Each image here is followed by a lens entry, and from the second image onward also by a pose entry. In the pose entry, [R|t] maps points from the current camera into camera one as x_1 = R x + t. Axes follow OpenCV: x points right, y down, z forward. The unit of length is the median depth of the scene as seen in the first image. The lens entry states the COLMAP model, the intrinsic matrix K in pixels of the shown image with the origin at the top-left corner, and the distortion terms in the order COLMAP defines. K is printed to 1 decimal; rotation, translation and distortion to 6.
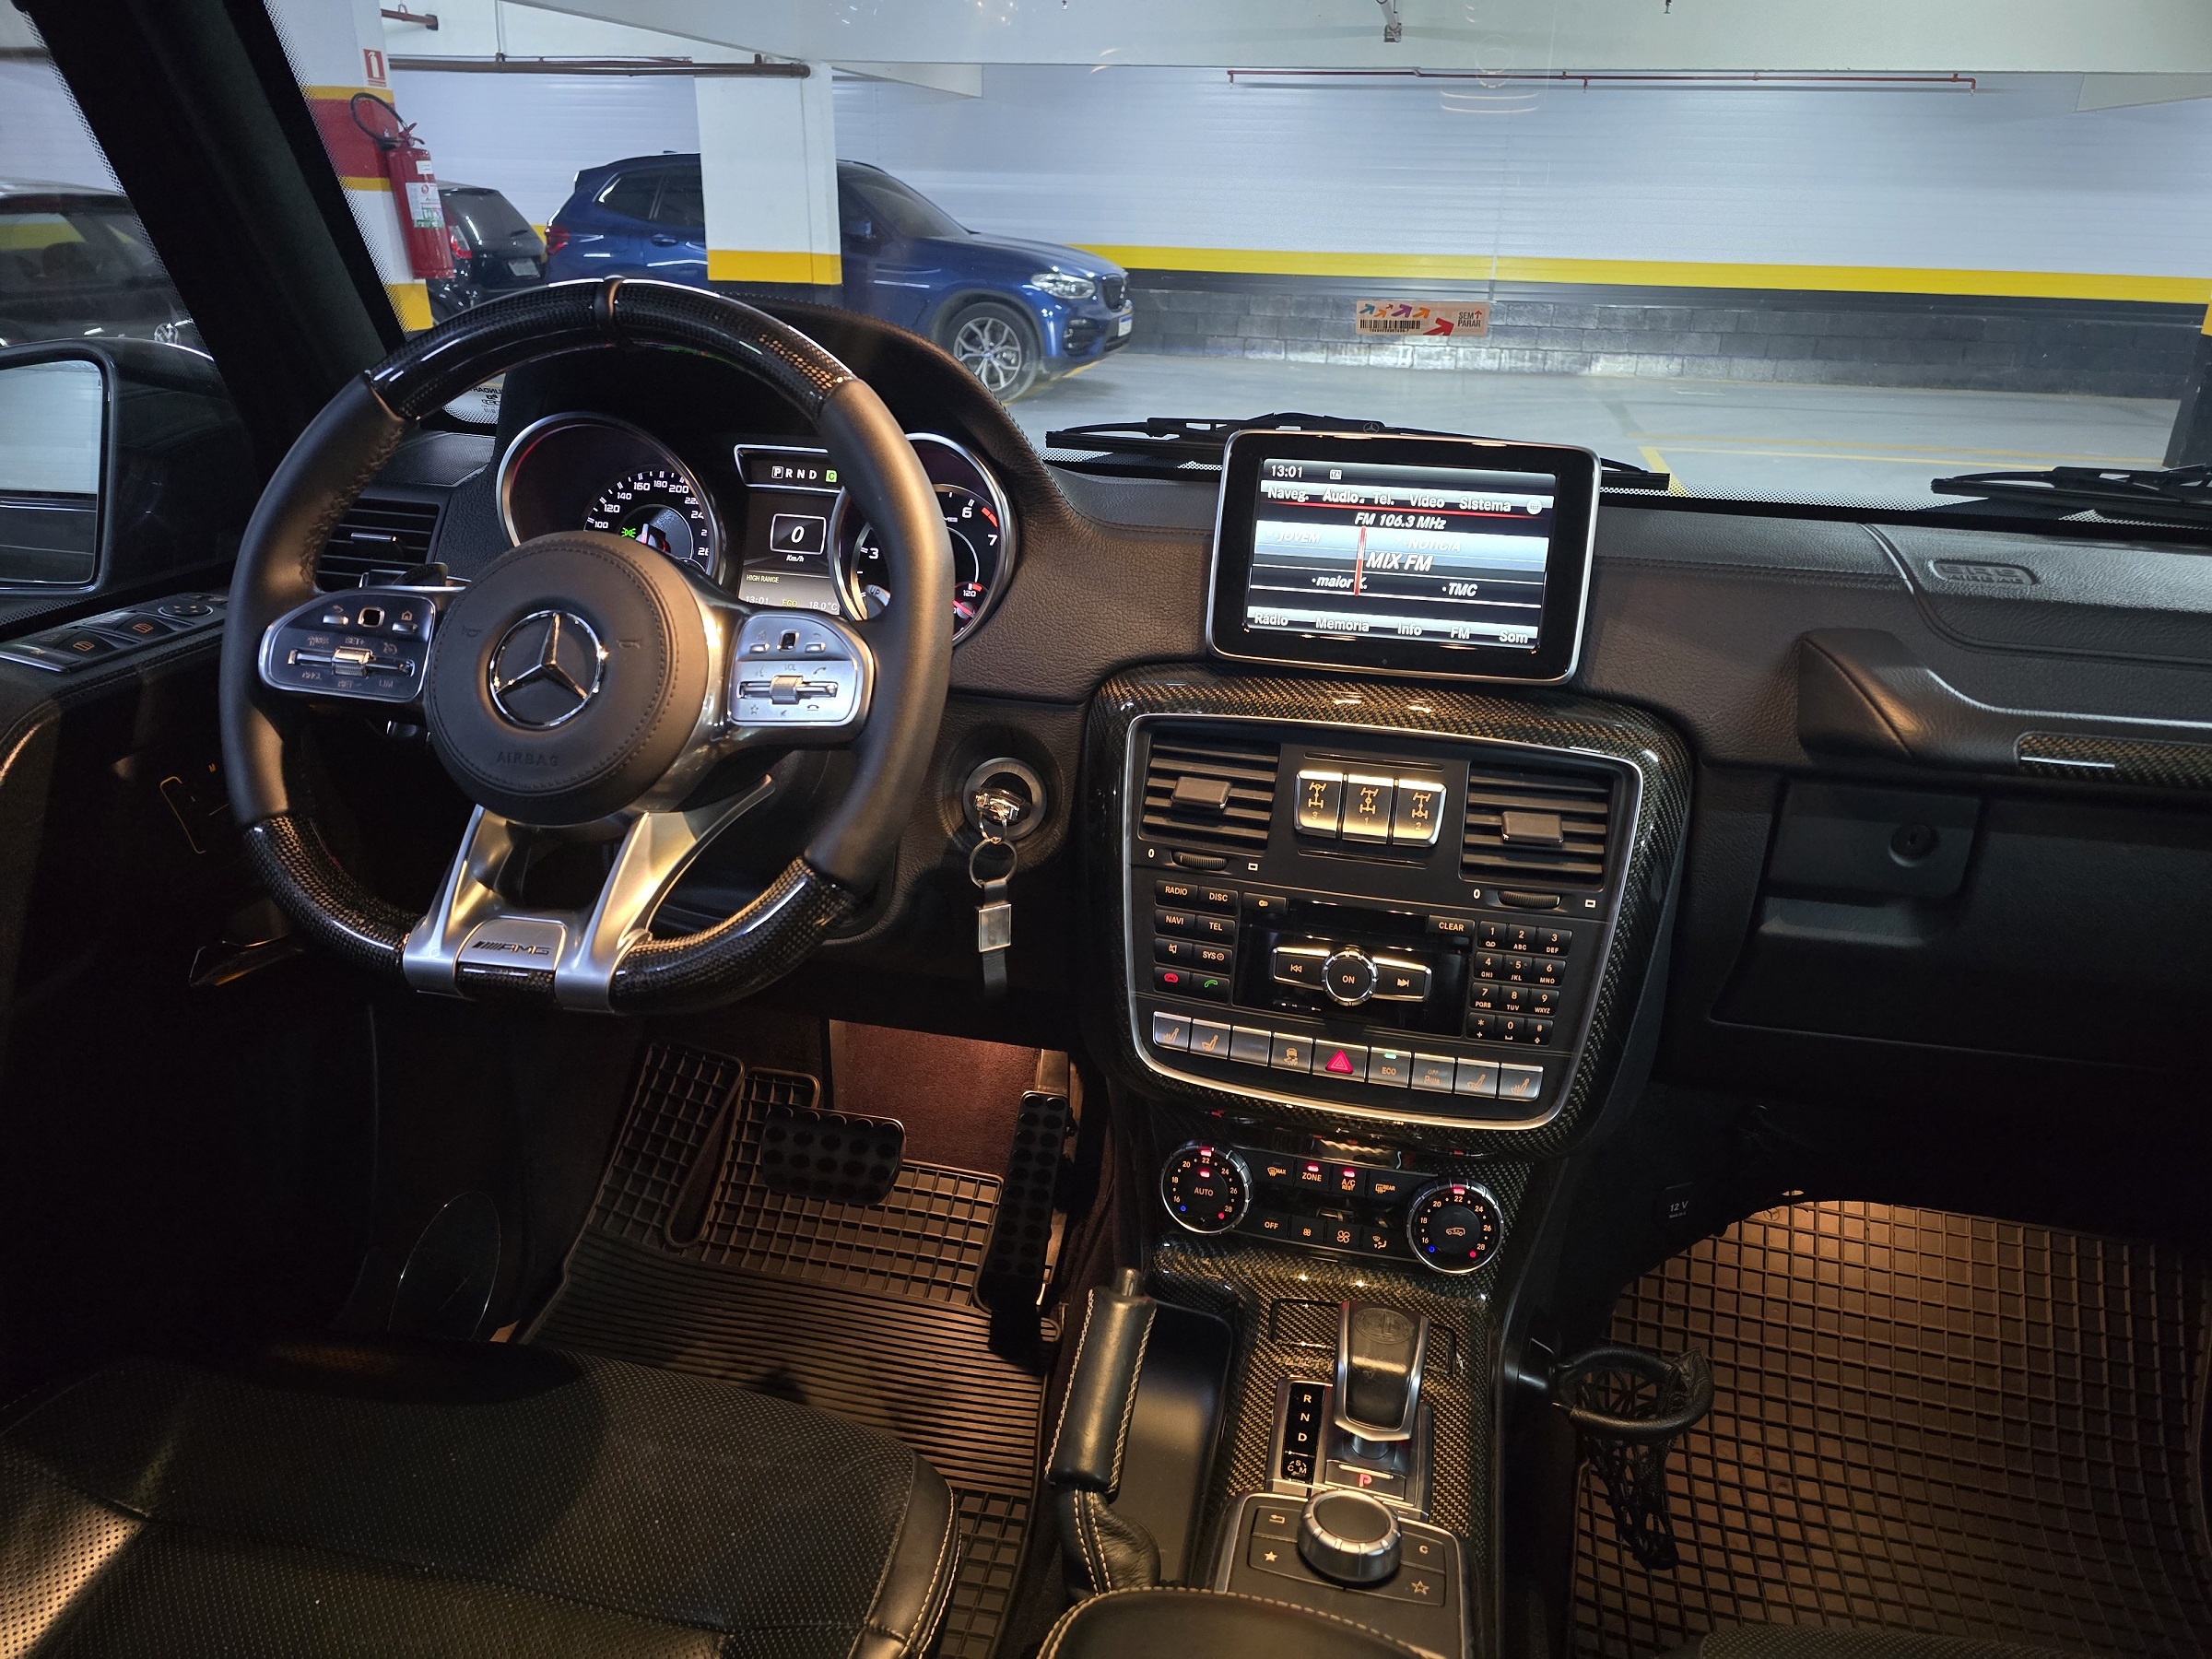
lens RADIAL K [[1479.3, 0, 1105.7], [0, 1479.3, 817.4], [0, 0, 1]] dist [0.081202, -0.100824]
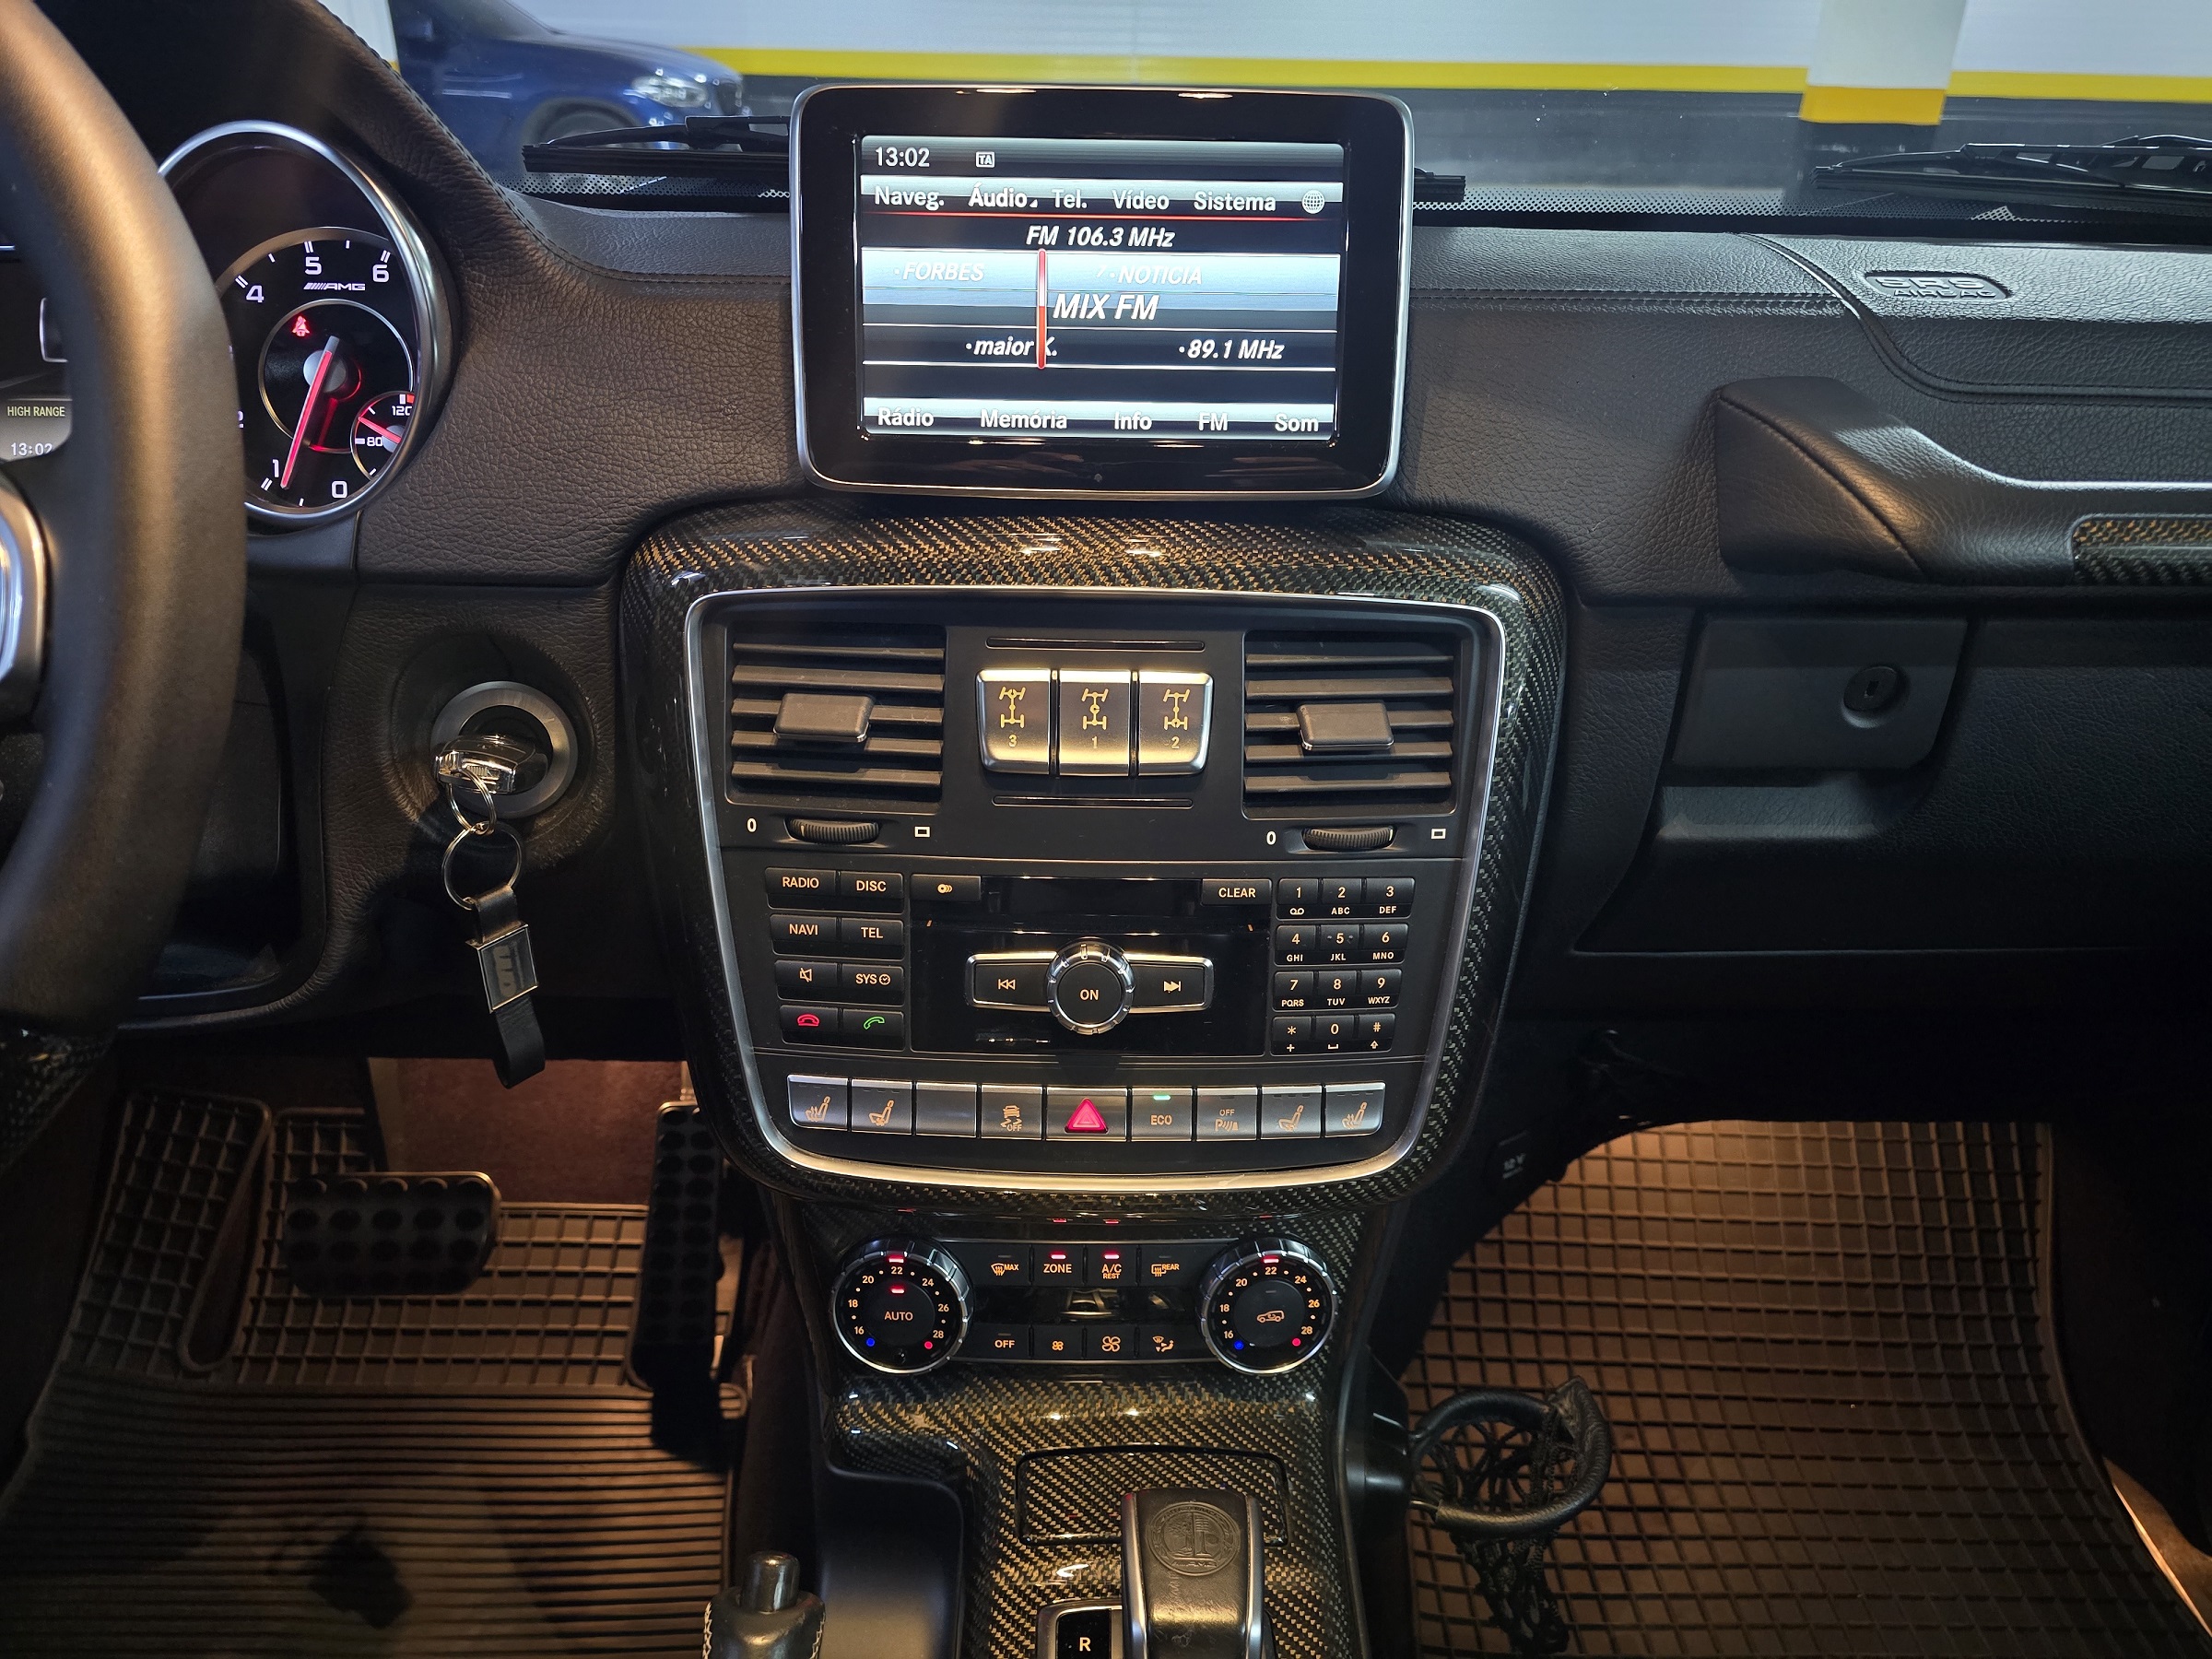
lens RADIAL K [[1479.3, 0, 1105.7], [0, 1479.3, 817.4], [0, 0, 1]] dist [0.081202, -0.100824]
pose [[0.975001, -0.112378, 0.191686, 0.056995], [0.092254, 0.989543, 0.110882, -0.033630], [-0.202142, -0.090426, 0.975173, 0.381447]]
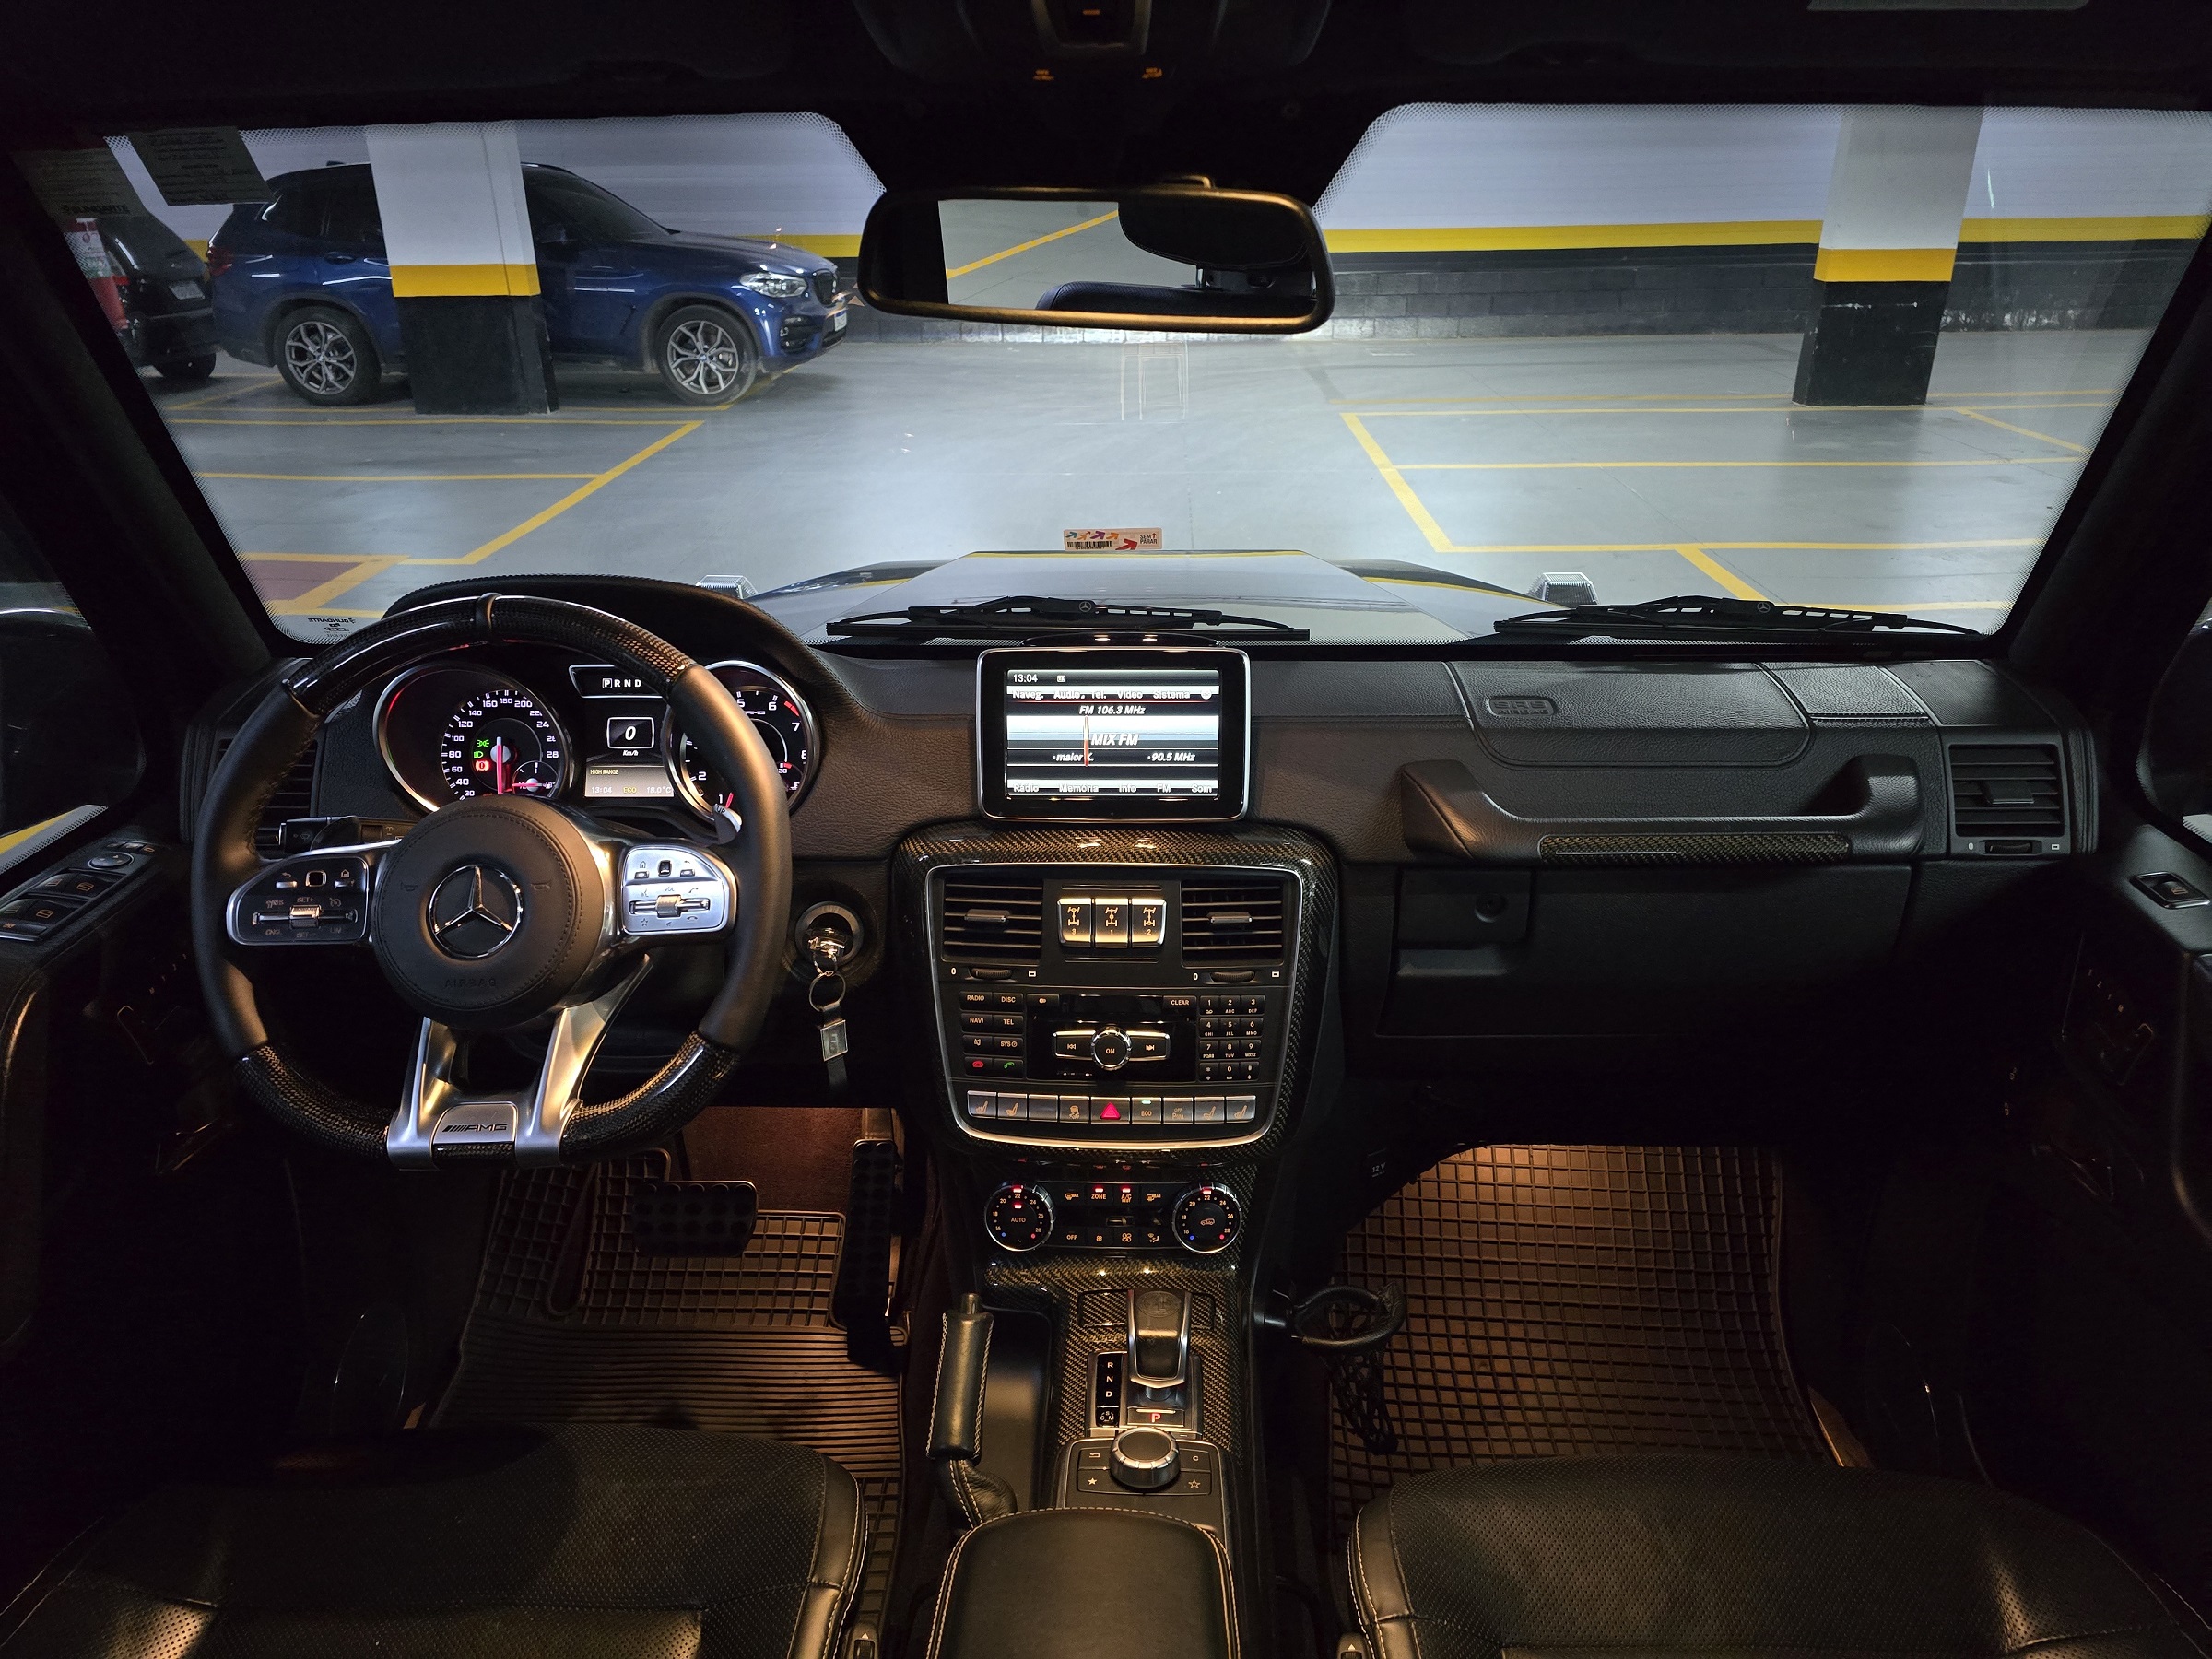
lens RADIAL K [[1476.4, 0, 1099.2], [0, 1476.4, 824.2], [0, 0, 1]] dist [0.088167, -0.113997]
pose [[0.983107, -0.106430, 0.148908, -0.022489], [0.102553, 0.994163, 0.033496, -0.136781], [-0.151603, -0.017659, 0.988284, -0.306980]]
